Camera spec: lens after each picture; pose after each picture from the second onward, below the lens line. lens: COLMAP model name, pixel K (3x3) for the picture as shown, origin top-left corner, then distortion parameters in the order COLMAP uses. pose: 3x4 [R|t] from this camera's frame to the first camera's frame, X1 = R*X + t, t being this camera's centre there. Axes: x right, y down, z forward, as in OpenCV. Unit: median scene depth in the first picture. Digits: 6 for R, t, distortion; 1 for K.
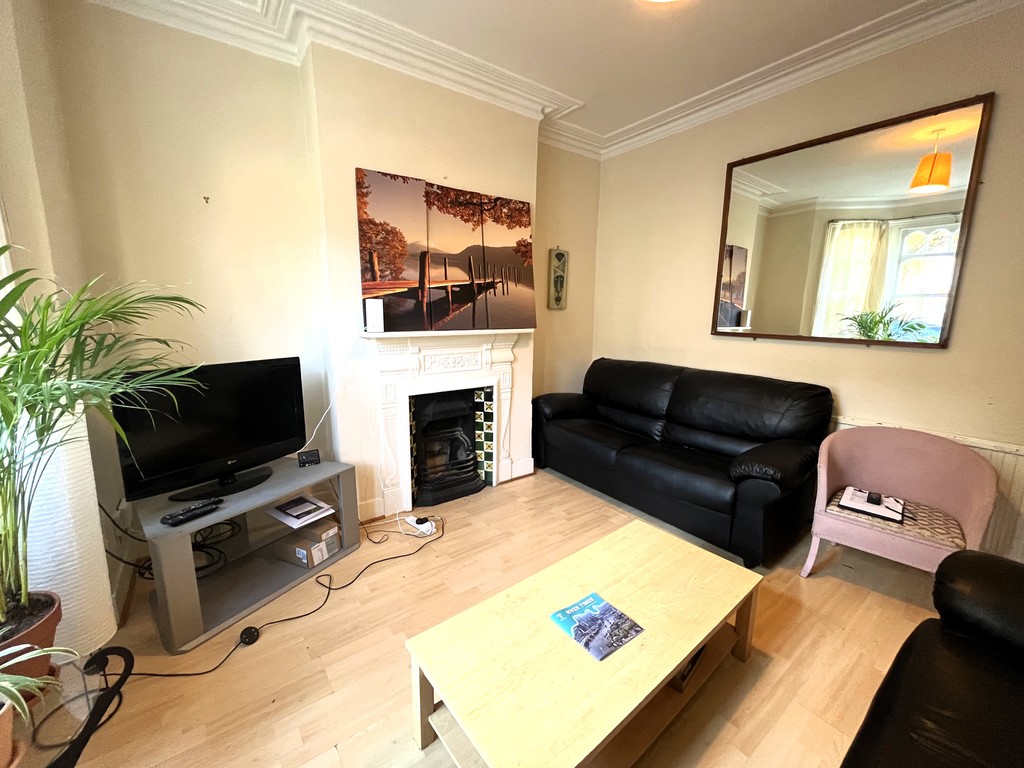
lens RADIAL K [[414.3, 0, 511.6], [0, 414.3, 384.6], [0, 0, 1]] dist [-0.003680, -0.000104]
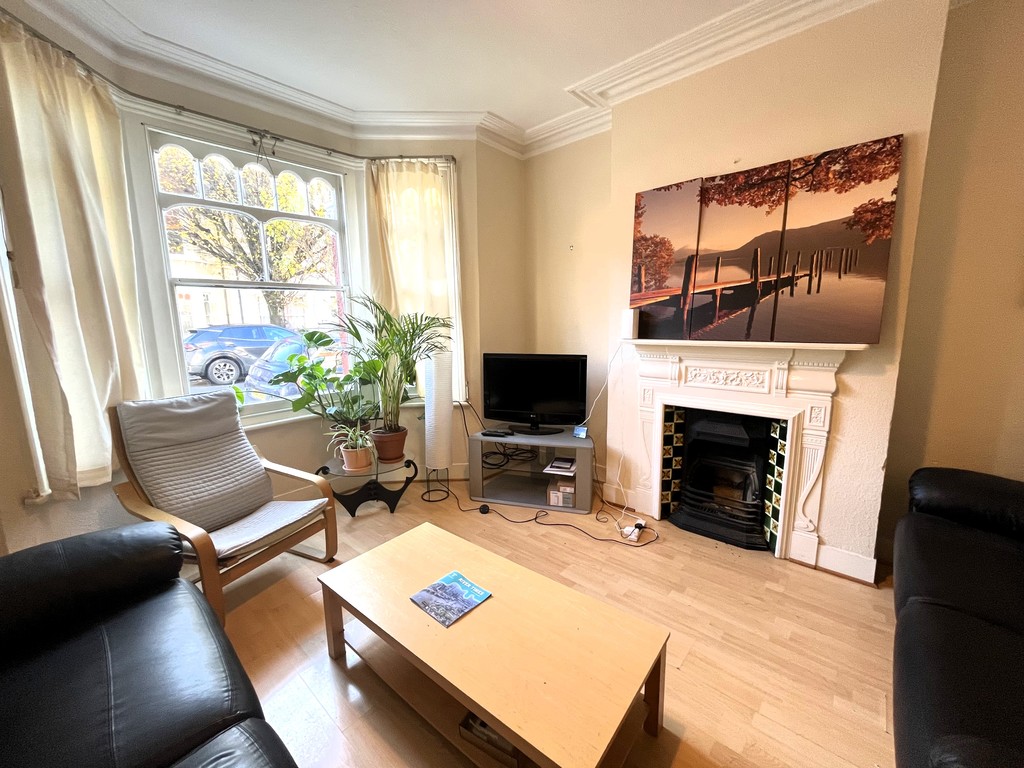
lens RADIAL K [[414.3, 0, 512.8], [0, 414.3, 386.1], [0, 0, 1]] dist [-0.003680, -0.000104]
pose [[0.201899, 0.147406, -0.968250, 0.624611], [-0.154254, 0.981057, 0.117191, -0.074964], [0.967183, 0.125696, 0.220812, 0.418722]]
